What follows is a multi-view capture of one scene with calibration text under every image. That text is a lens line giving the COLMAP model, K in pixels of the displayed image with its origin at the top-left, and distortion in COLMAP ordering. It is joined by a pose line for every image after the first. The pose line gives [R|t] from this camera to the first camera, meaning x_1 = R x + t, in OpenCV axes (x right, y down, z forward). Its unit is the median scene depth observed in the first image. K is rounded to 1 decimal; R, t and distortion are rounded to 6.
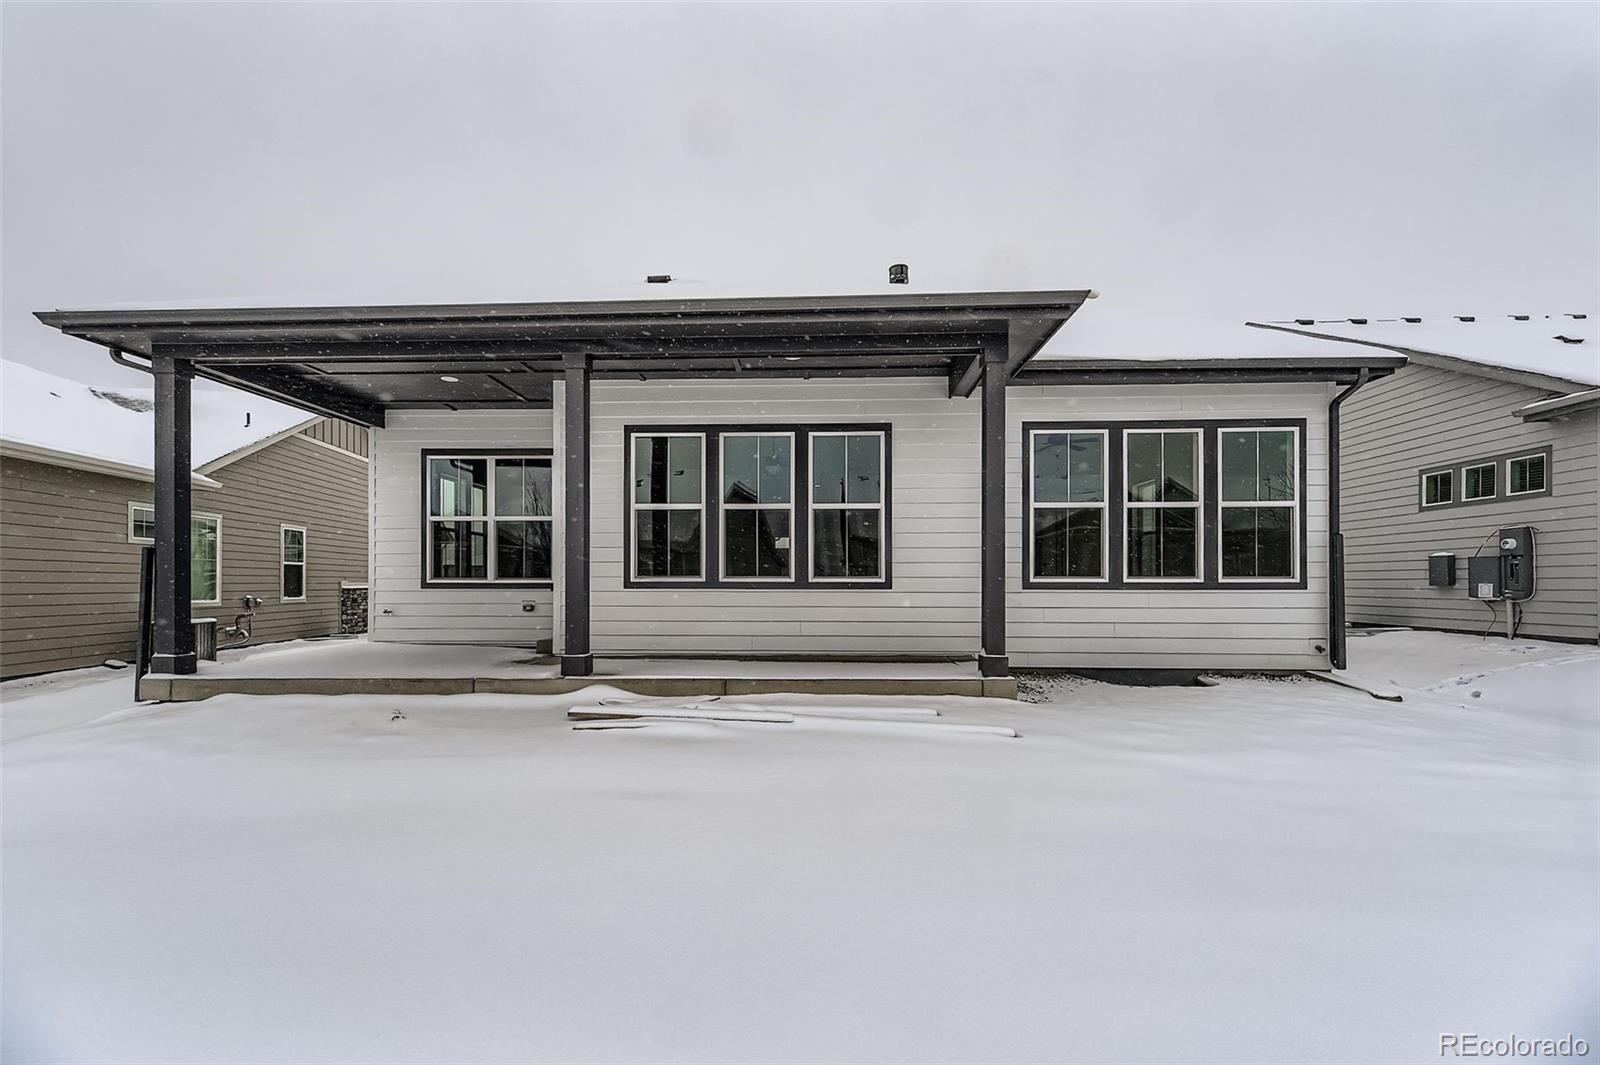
lens RADIAL K [[628.9, 0, 803.2], [0, 628.9, 568.7], [0, 0, 1]] dist [0.011902, -0.000094]
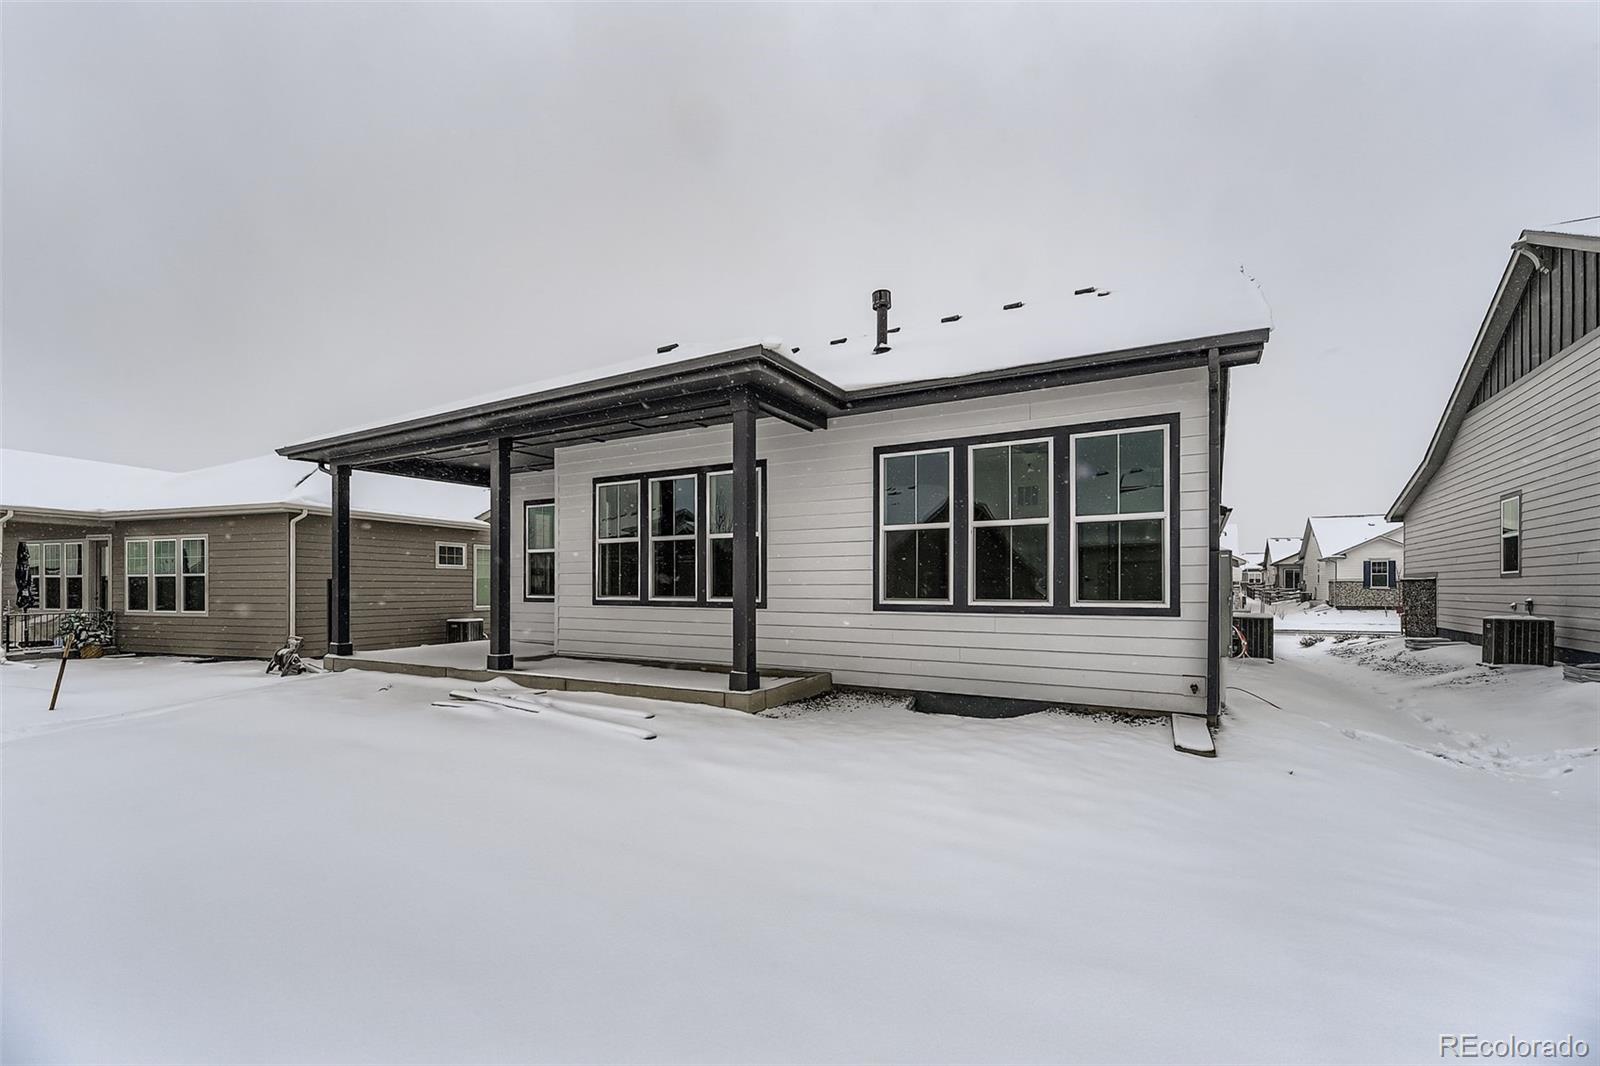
lens RADIAL K [[678.4, 0, 800.2], [0, 678.4, 587.4], [0, 0, 1]] dist [0.014650, 0.000007]
pose [[0.885599, 0.000782, -0.464451, 0.756705], [-0.003436, 0.999982, -0.004867, 0.000297], [0.464439, 0.005907, 0.885586, -0.031161]]
